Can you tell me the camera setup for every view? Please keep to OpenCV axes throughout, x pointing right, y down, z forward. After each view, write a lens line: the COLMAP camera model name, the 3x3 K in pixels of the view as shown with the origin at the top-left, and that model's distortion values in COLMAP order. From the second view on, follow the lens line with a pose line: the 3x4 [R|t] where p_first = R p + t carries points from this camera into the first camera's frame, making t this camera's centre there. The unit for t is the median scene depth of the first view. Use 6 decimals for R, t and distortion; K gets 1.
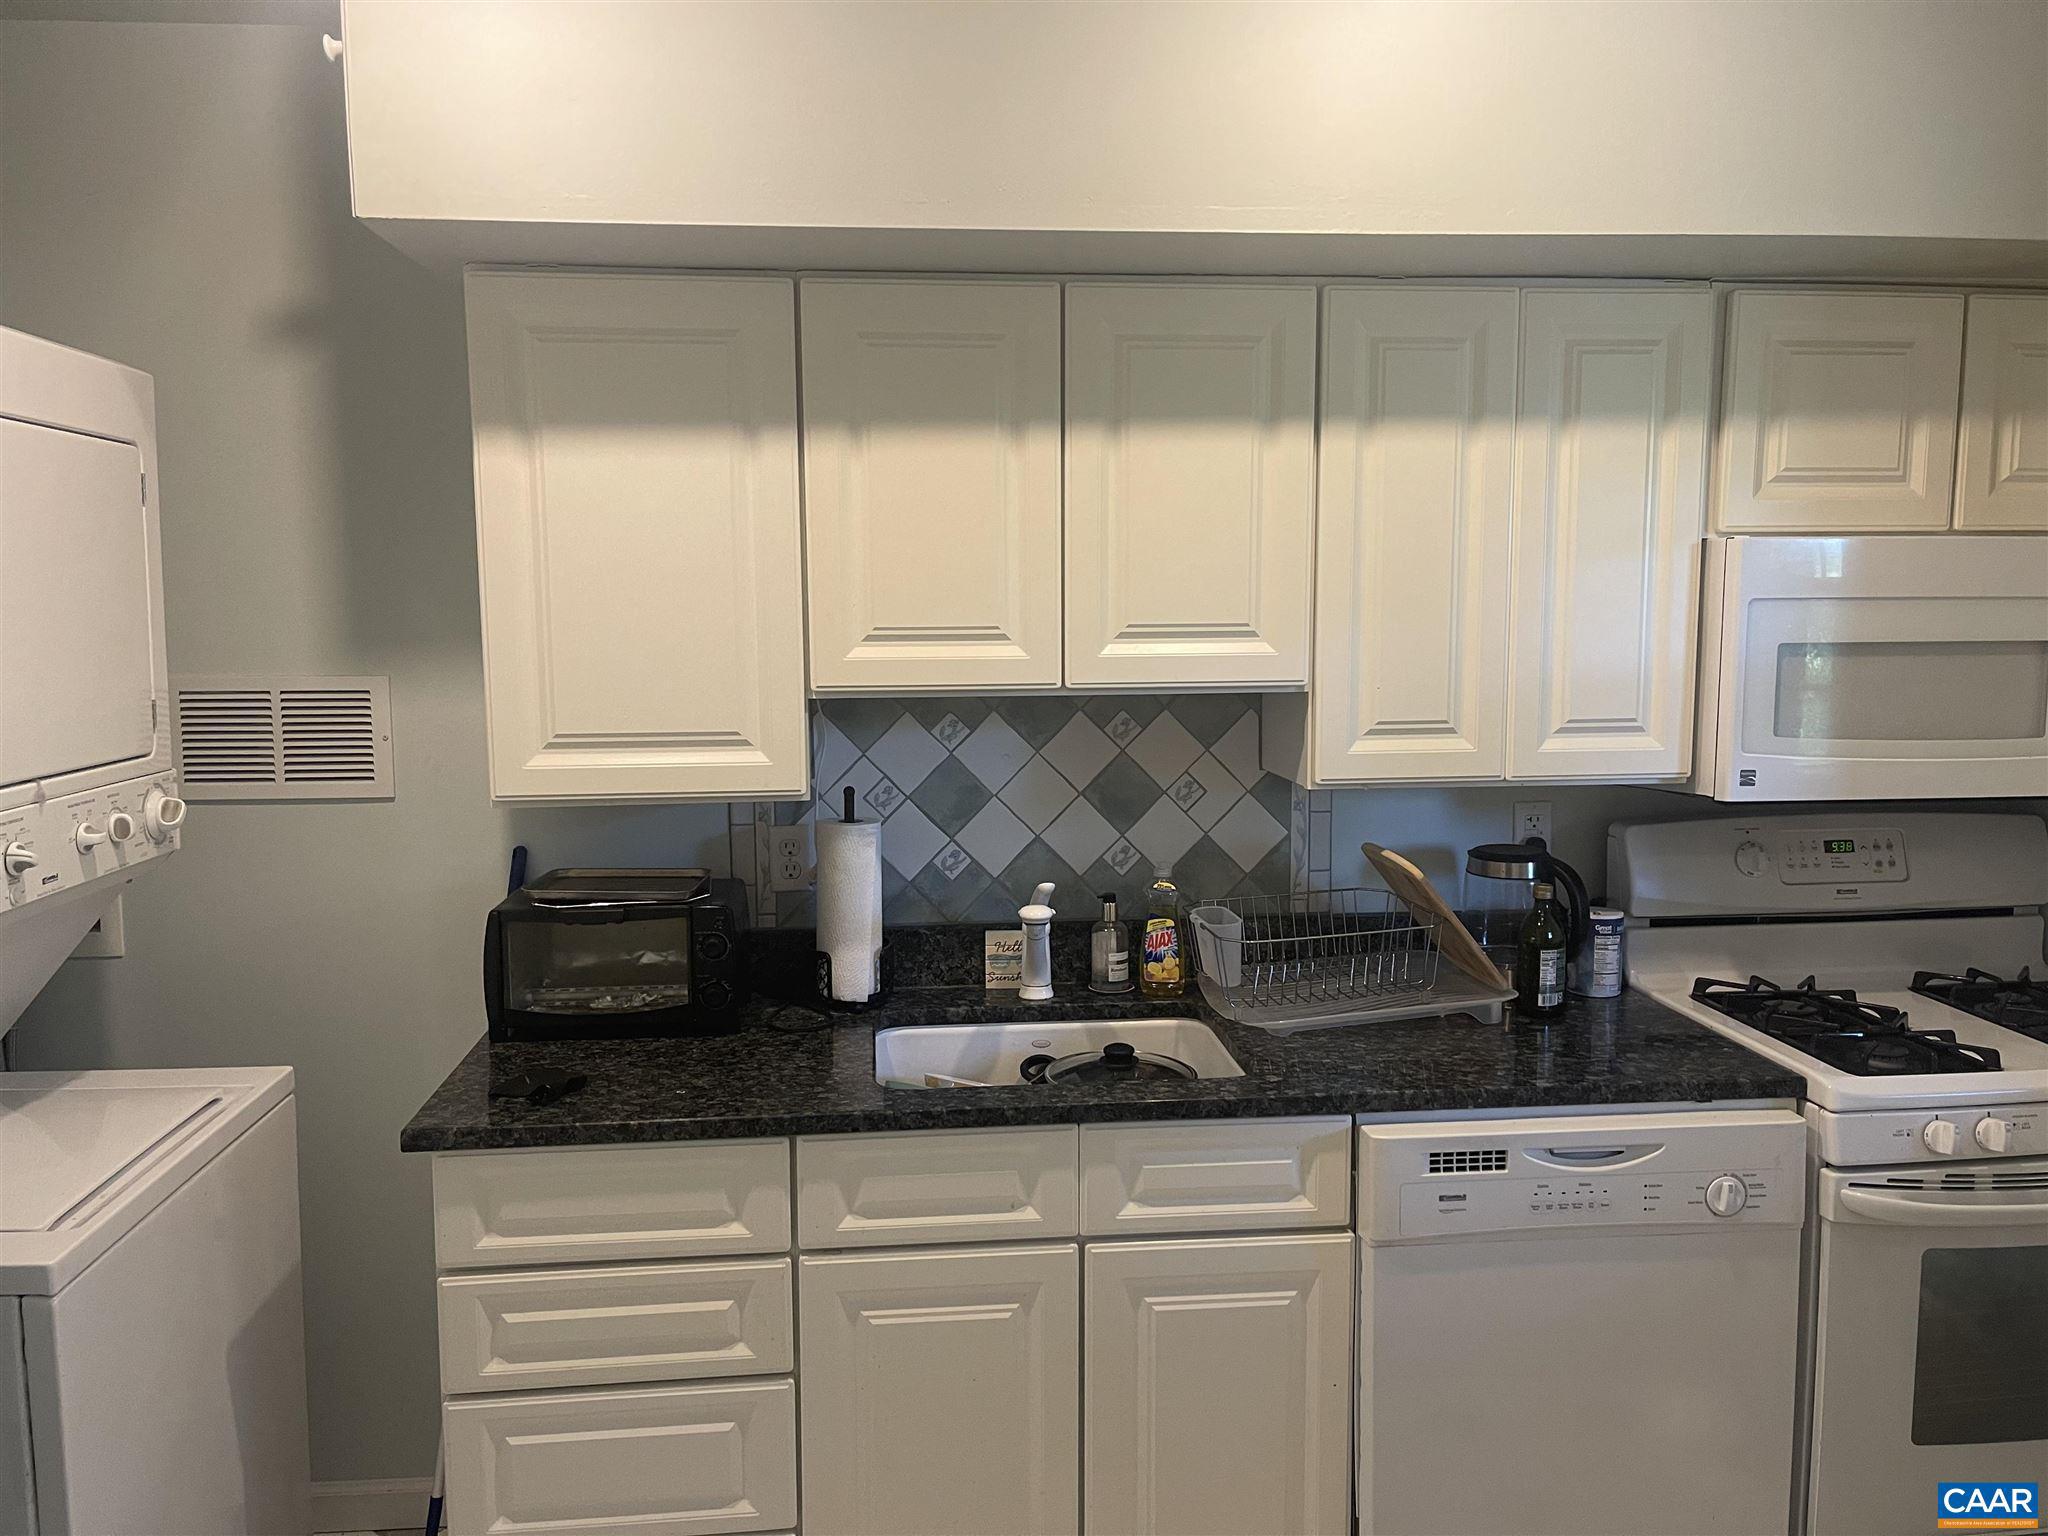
lens RADIAL K [[1537.1, 0, 1027.8], [0, 1537.1, 762.7], [0, 0, 1]] dist [0.025345, -0.072219]
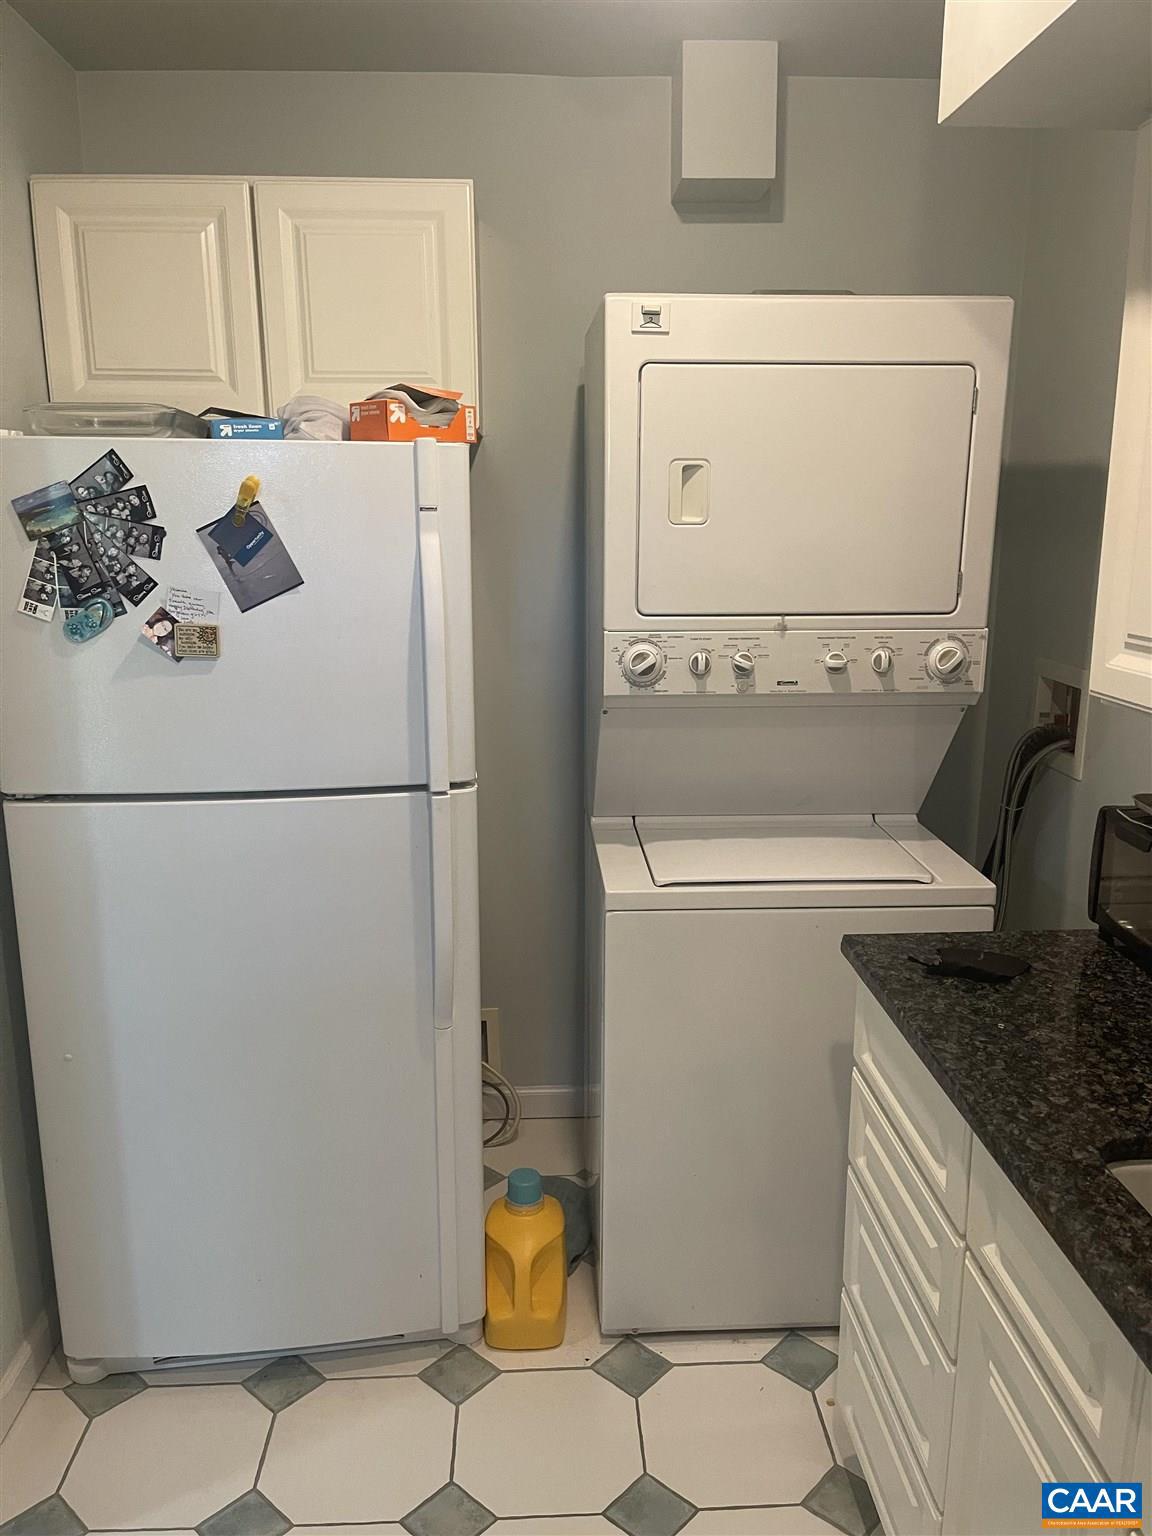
lens RADIAL K [[1152.8, 0, 578.2], [0, 1152.8, 779.5], [0, 0, 1]] dist [0.025345, -0.072219]
pose [[-0.065803, 0.229208, -0.971151, 0.426452], [-0.094974, 0.967403, 0.234758, -0.068228], [0.993303, 0.107682, -0.041889, 0.750185]]
